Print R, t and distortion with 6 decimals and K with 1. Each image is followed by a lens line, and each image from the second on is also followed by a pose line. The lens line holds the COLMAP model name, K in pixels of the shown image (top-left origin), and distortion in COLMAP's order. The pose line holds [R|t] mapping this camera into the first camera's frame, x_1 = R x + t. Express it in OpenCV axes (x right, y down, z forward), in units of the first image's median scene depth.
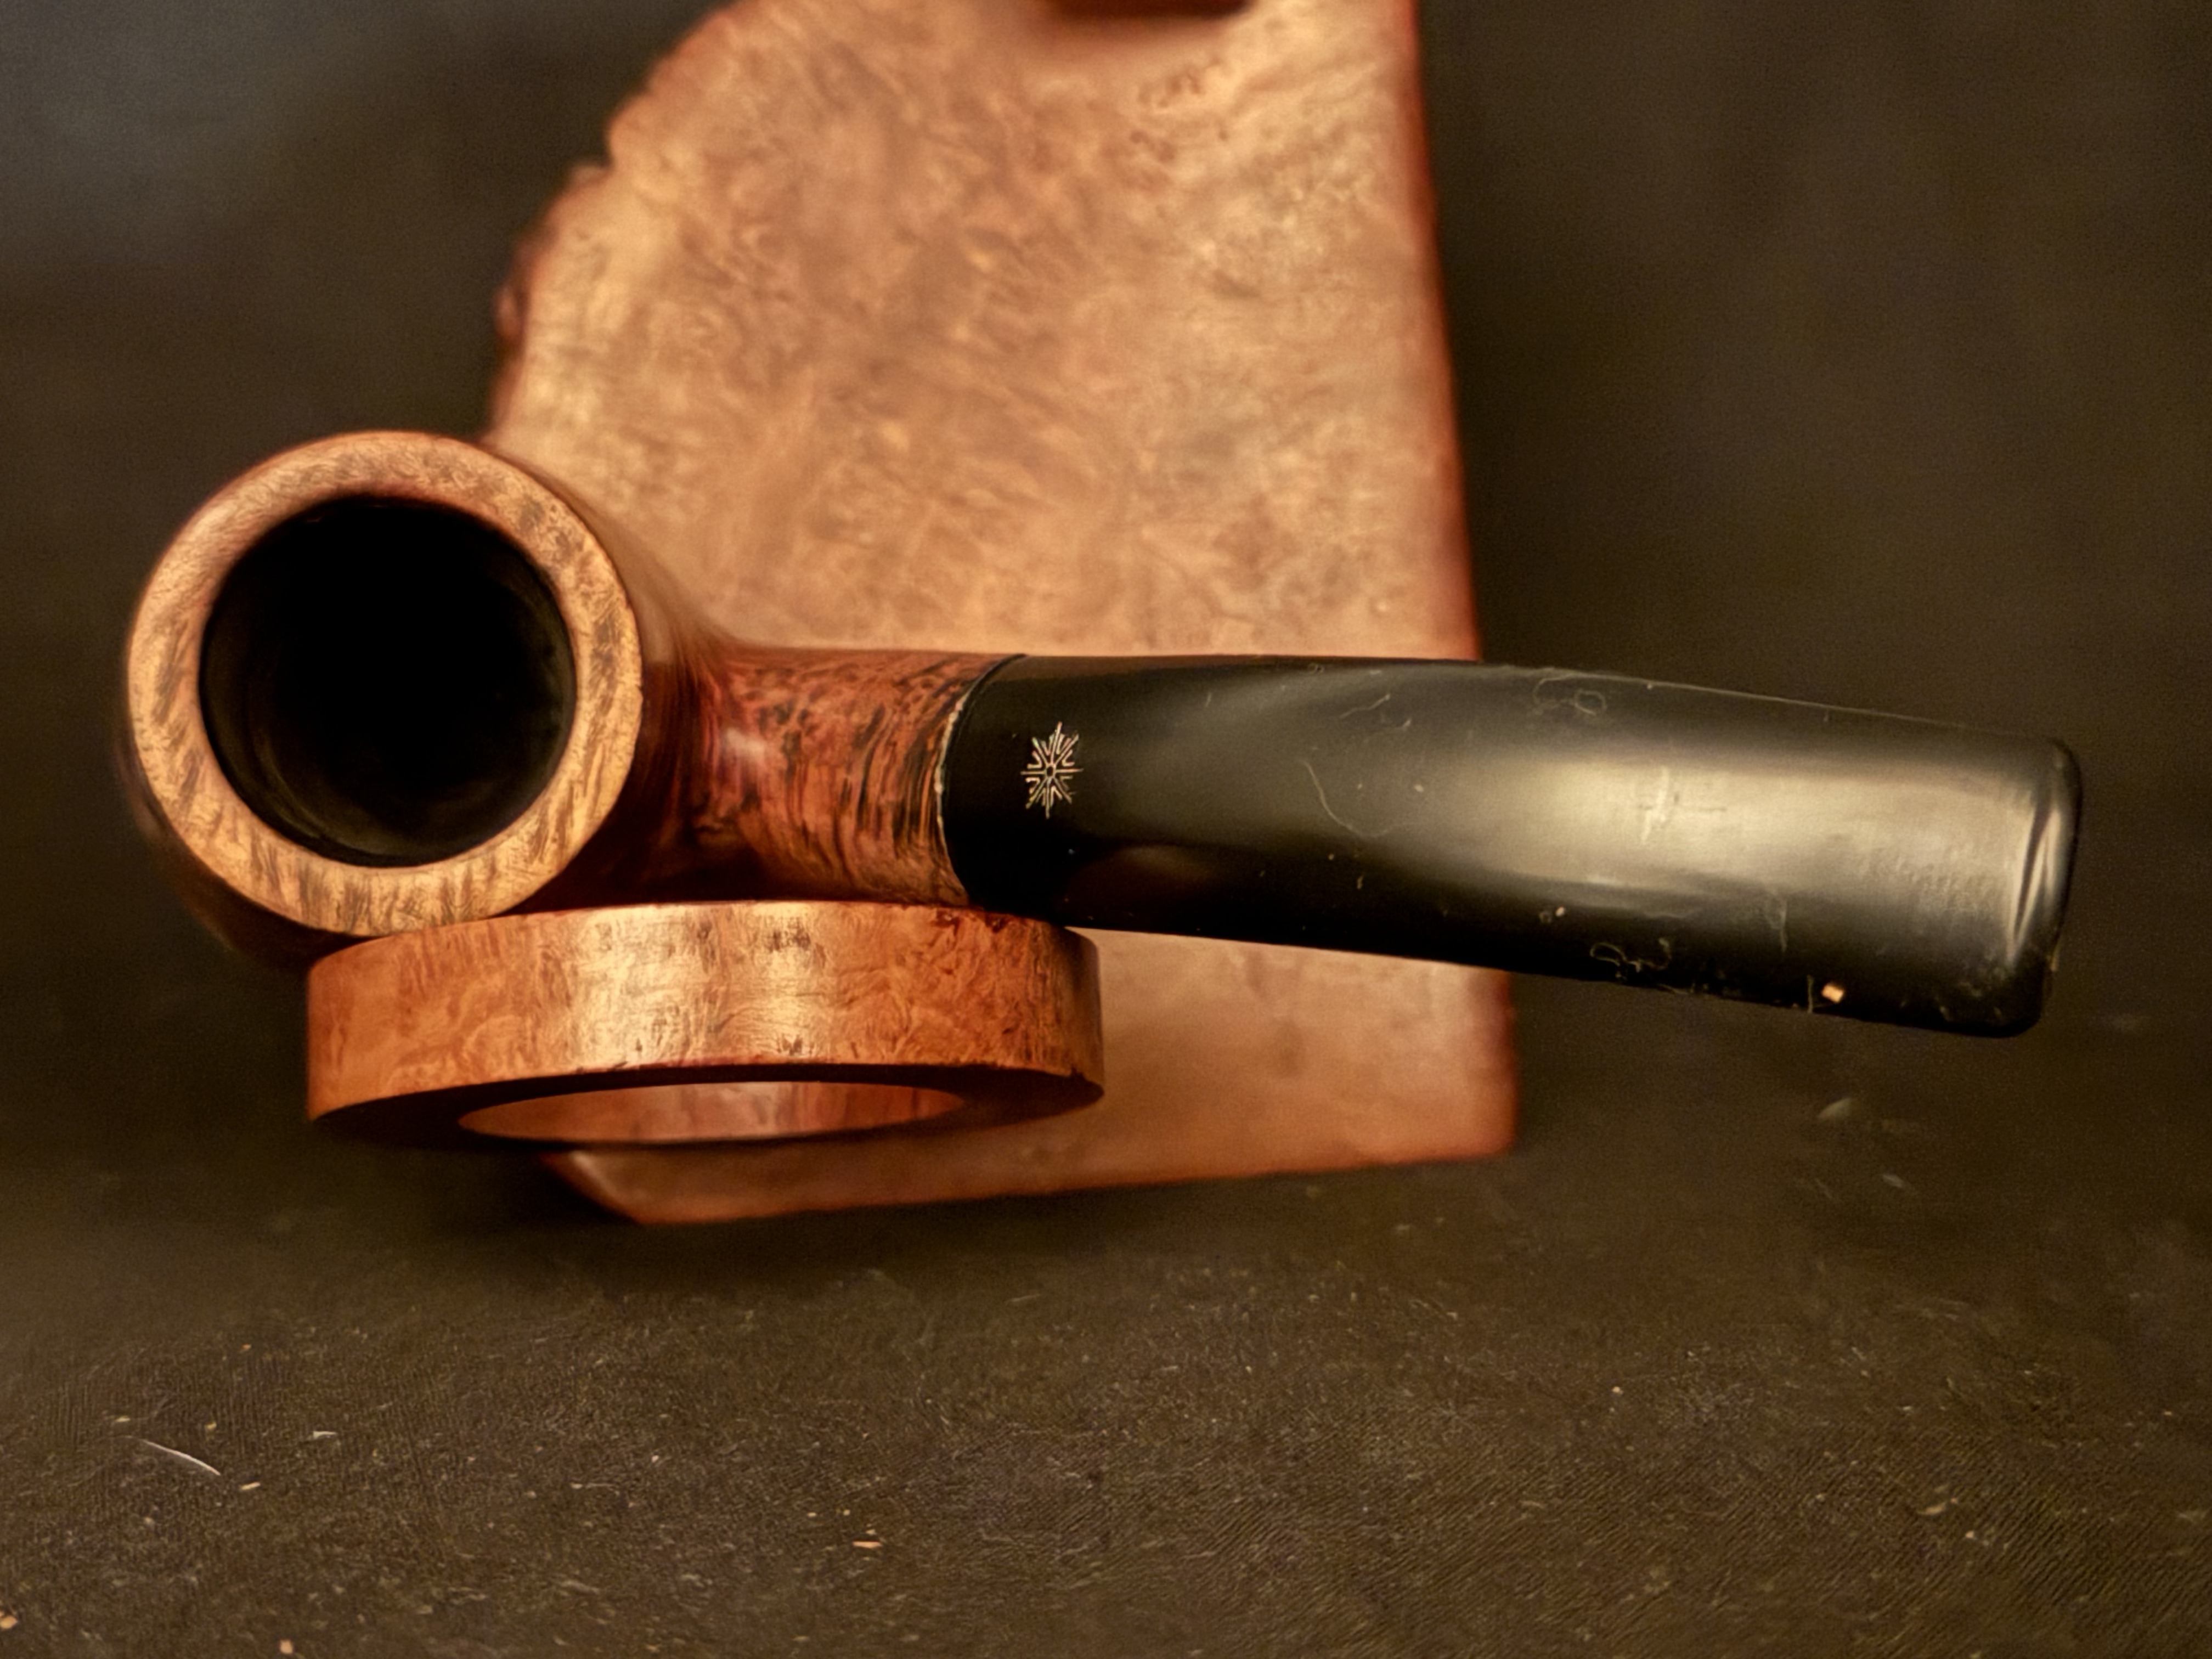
lens RADIAL K [[3280.4, 0, 1107.1], [0, 3280.4, 826.0], [0, 0, 1]] dist [0.099267, 0.000000]
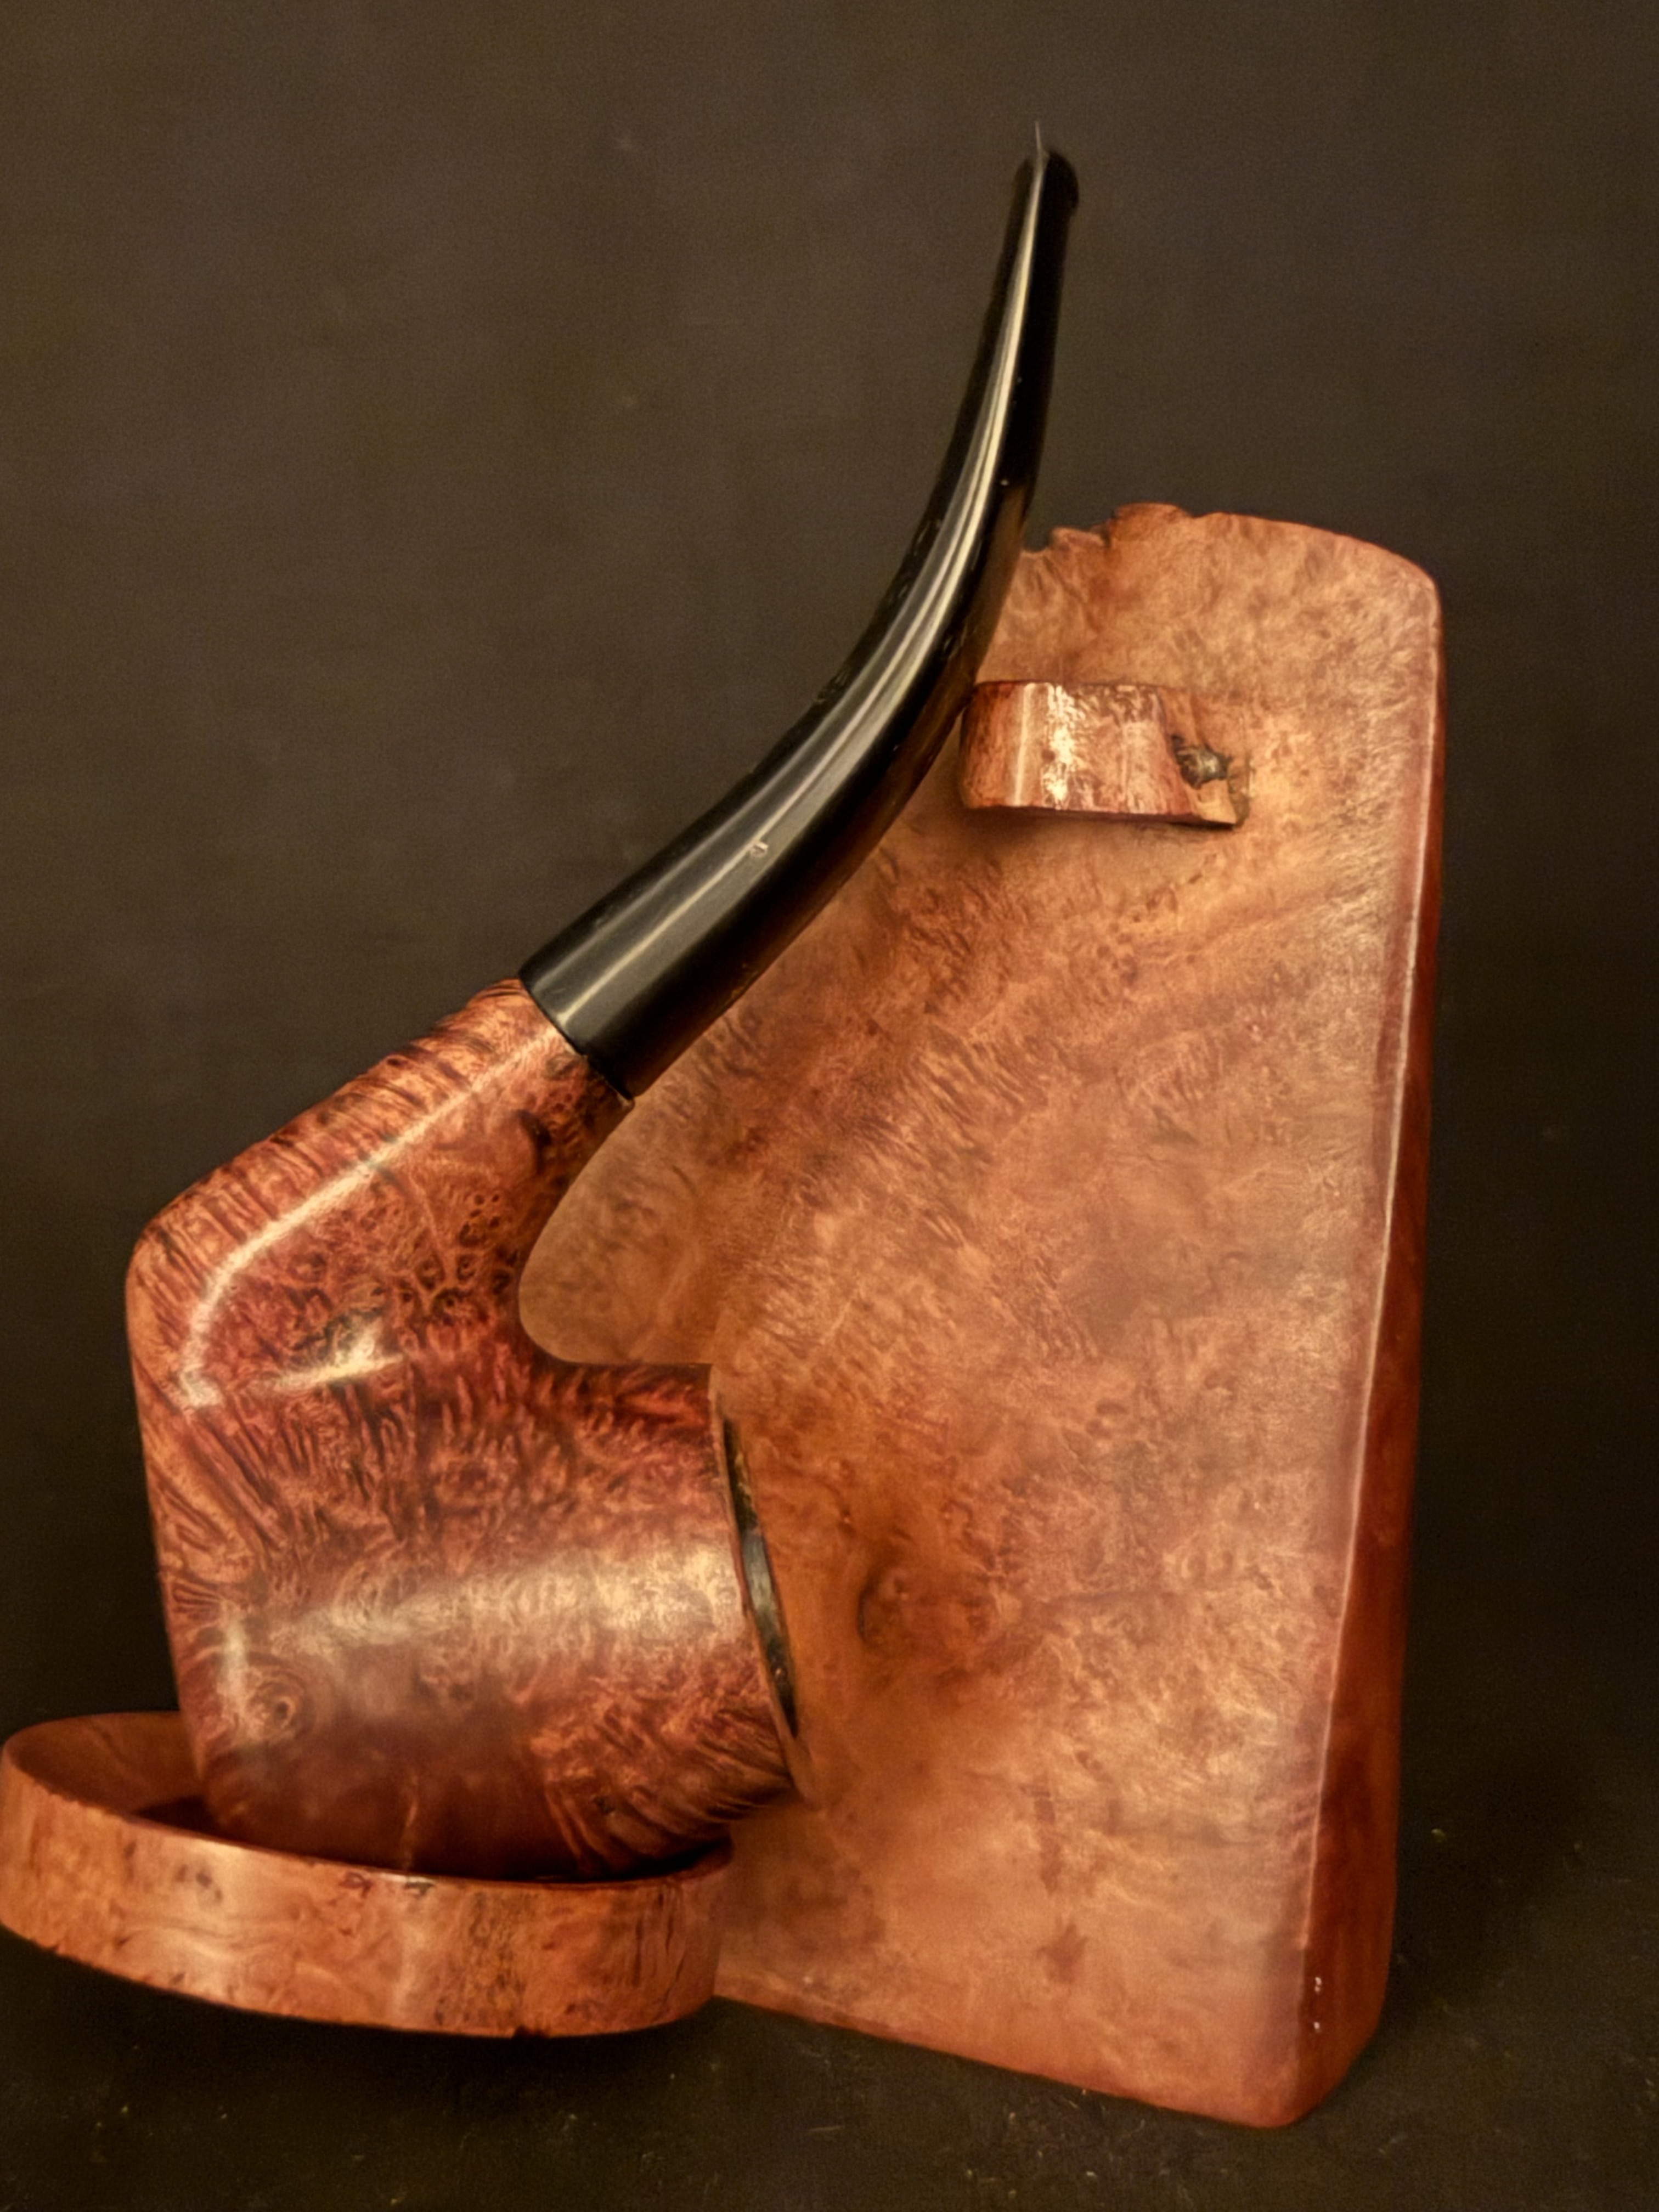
lens RADIAL K [[3280.4, 0, 842.6], [0, 3280.4, 1106.2], [0, 0, 1]] dist [0.099267, 0.000000]
pose [[0.803774, 0.165468, -0.571461, 0.489177], [-0.099764, 0.984430, 0.144724, -0.293785], [0.586510, -0.059314, 0.807767, 0.202011]]
